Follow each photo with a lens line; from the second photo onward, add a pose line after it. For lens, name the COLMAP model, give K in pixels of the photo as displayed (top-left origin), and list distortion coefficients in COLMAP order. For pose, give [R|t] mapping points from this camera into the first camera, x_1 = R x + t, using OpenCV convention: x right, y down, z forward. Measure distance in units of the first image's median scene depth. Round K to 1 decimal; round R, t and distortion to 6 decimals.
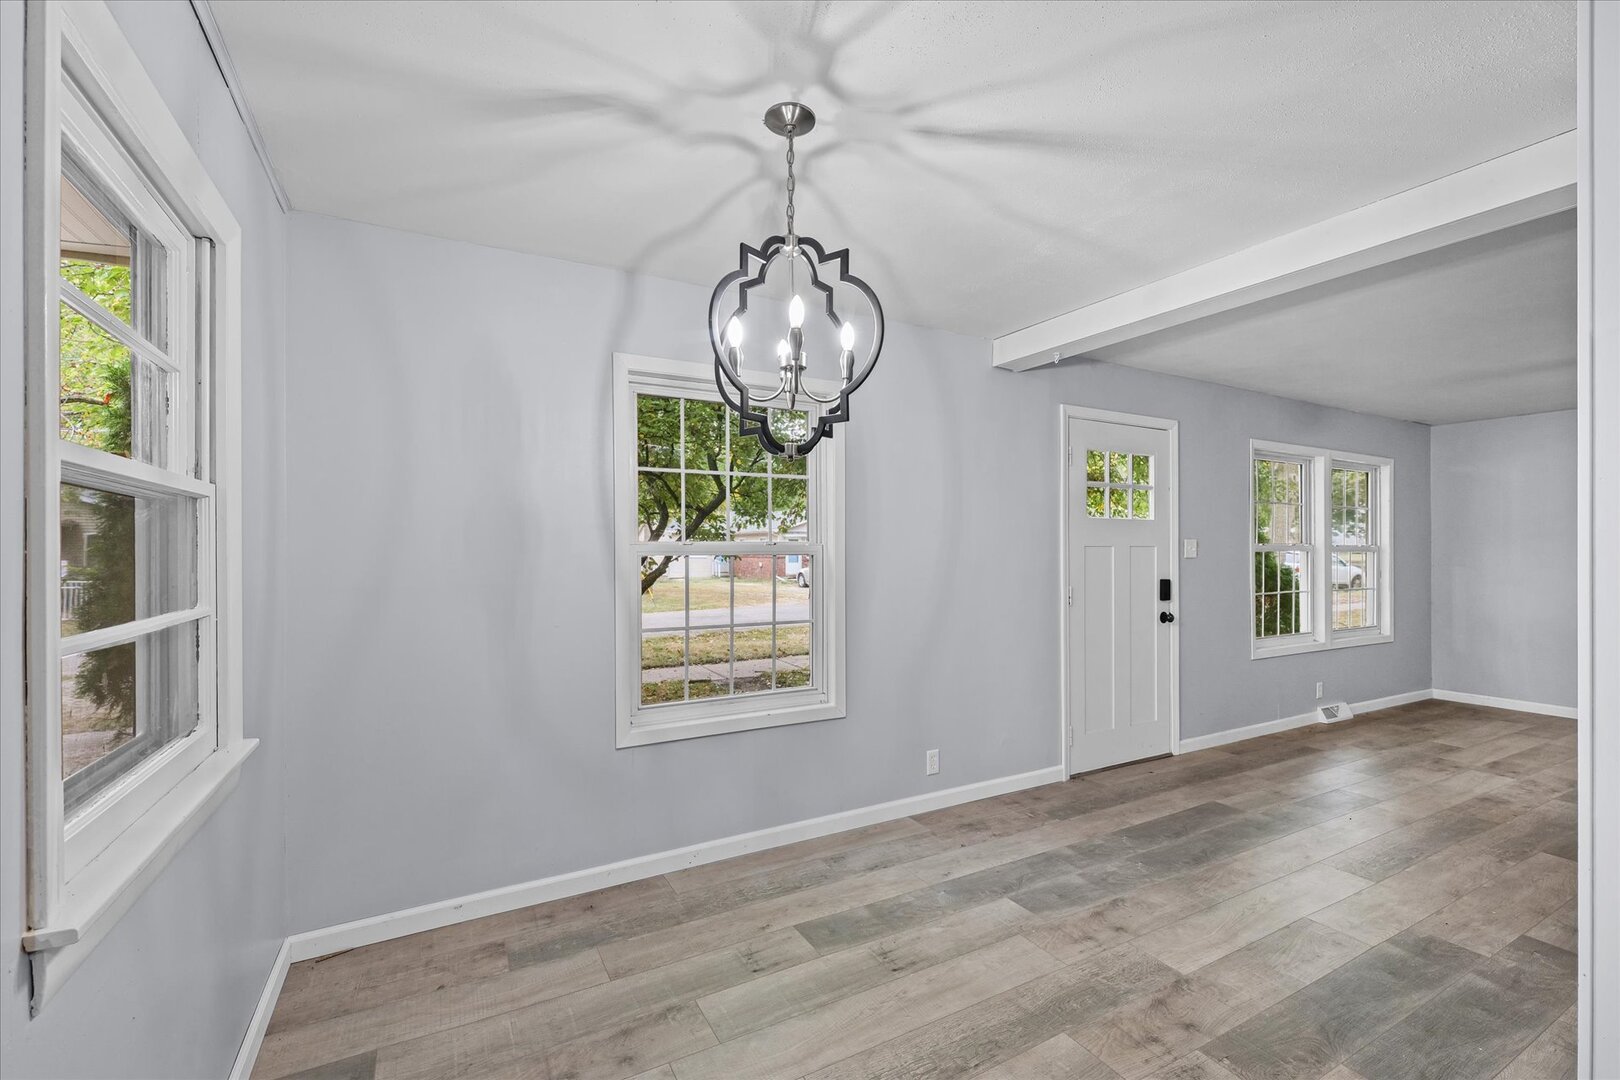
lens RADIAL K [[689.0, 0, 816.9], [0, 689.0, 554.2], [0, 0, 1]] dist [0.005098, -0.000030]
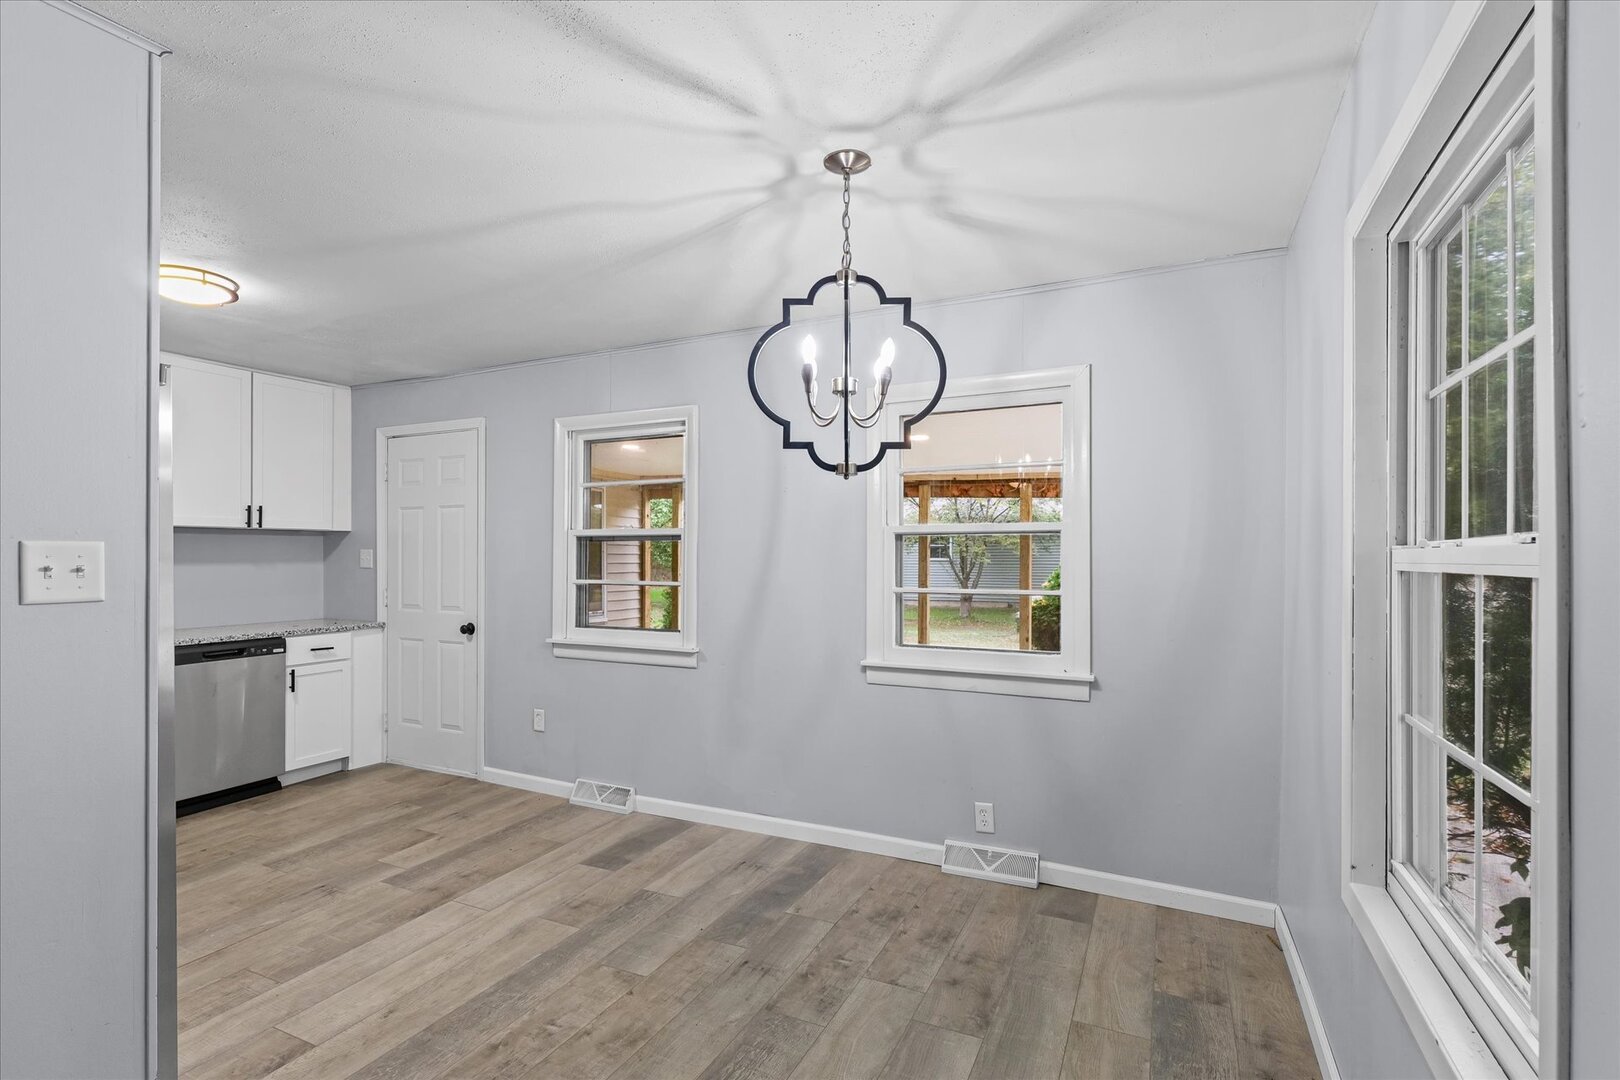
lens RADIAL K [[758.5, 0, 806.9], [0, 758.5, 552.1], [0, 0, 1]] dist [0.004390, 0.000602]
pose [[-0.819411, 0.001042, -0.573205, 0.331193], [0.004788, 0.999976, -0.005026, -0.008417], [0.573186, -0.006863, -0.819396, 0.924353]]
